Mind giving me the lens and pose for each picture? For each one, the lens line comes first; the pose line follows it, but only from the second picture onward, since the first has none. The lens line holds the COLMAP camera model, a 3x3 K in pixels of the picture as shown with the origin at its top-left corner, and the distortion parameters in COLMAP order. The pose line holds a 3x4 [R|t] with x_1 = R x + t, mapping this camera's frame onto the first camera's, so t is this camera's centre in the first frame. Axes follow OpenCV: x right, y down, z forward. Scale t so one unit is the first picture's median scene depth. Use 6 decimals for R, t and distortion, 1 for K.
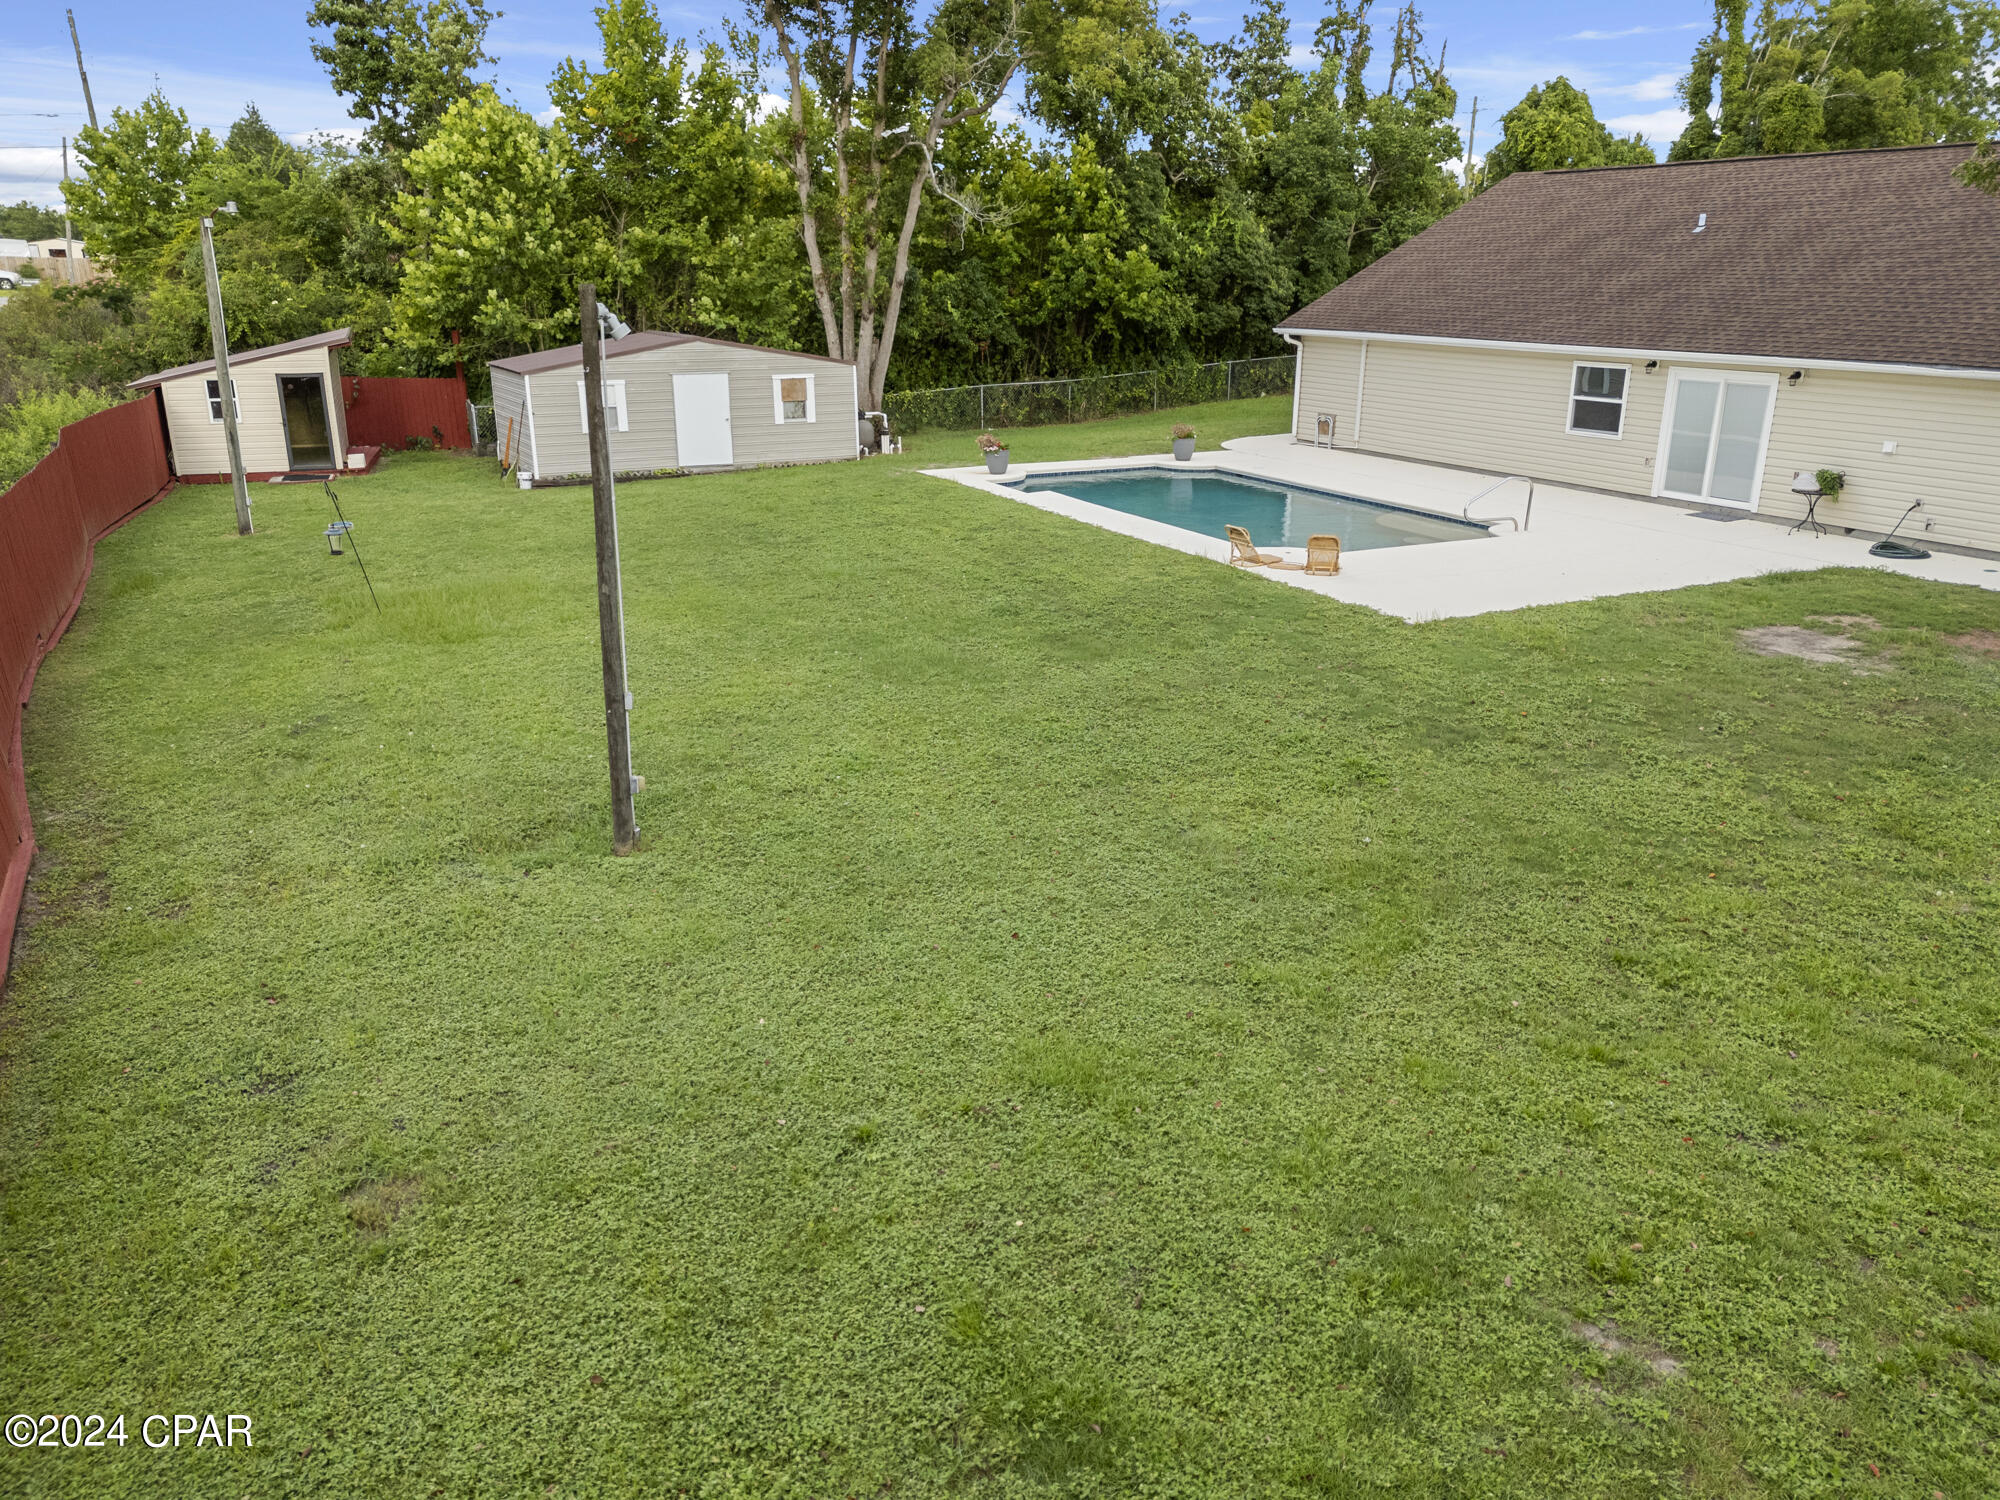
lens RADIAL K [[1484.8, 0, 1008.6], [0, 1484.8, 713.0], [0, 0, 1]] dist [0.050980, -0.005067]
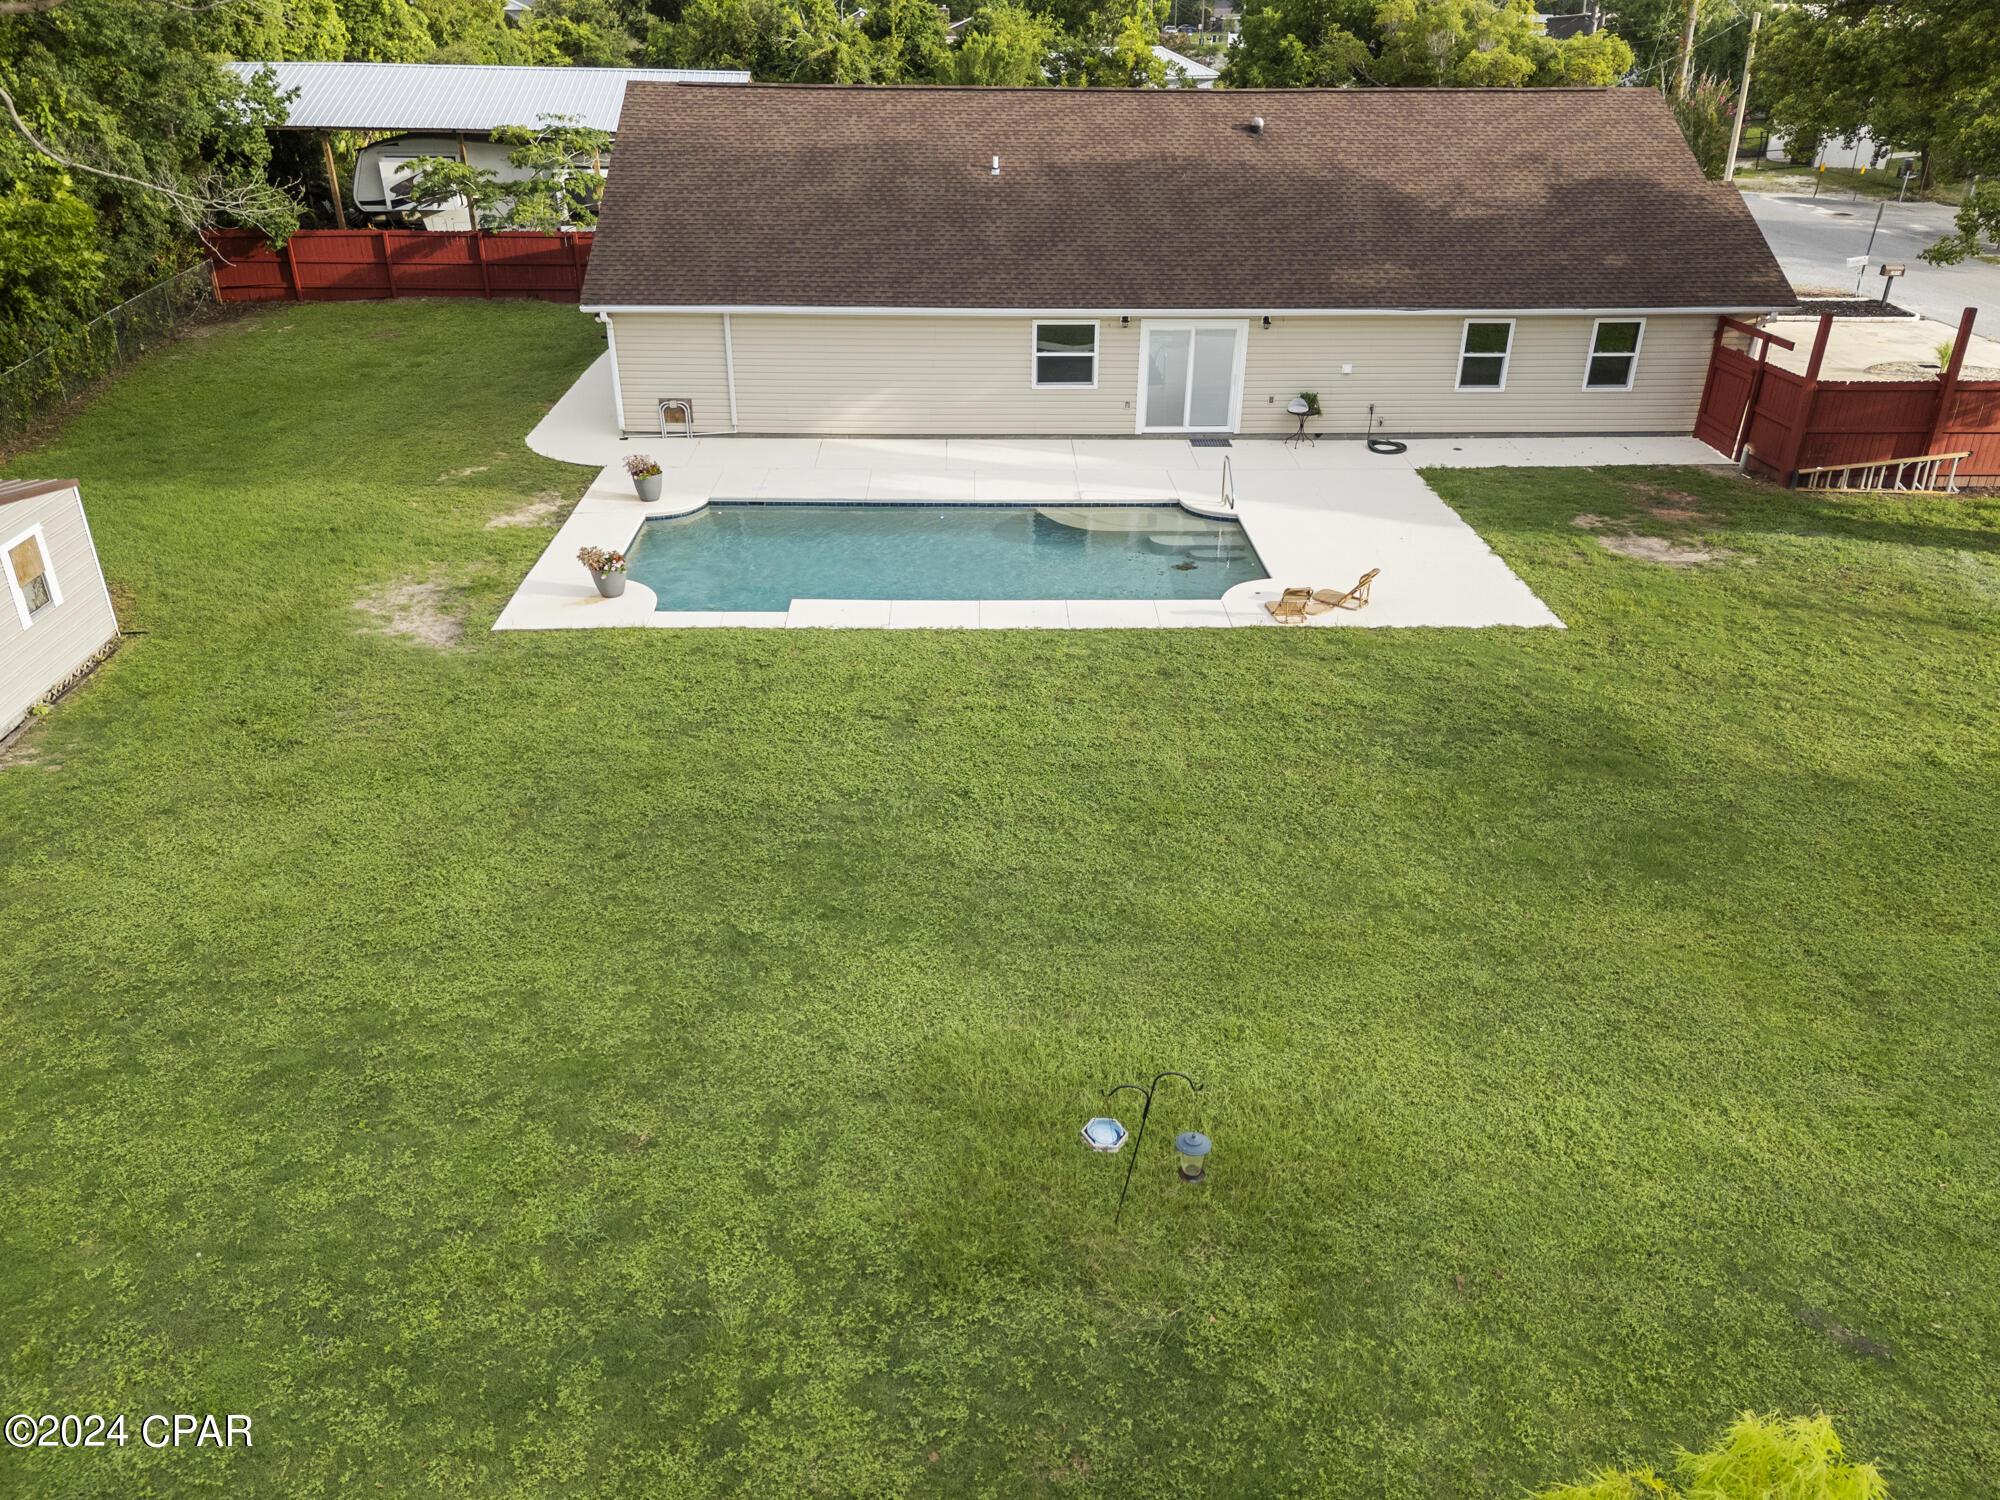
lens RADIAL K [[1484.8, 0, 1008.6], [0, 1484.8, 713.0], [0, 0, 1]] dist [0.050980, -0.005067]
pose [[0.438046, -0.392350, 0.808812, -0.606593], [0.256372, 0.916887, 0.305928, -0.320942], [-0.861620, 0.073346, 0.502227, 0.536745]]
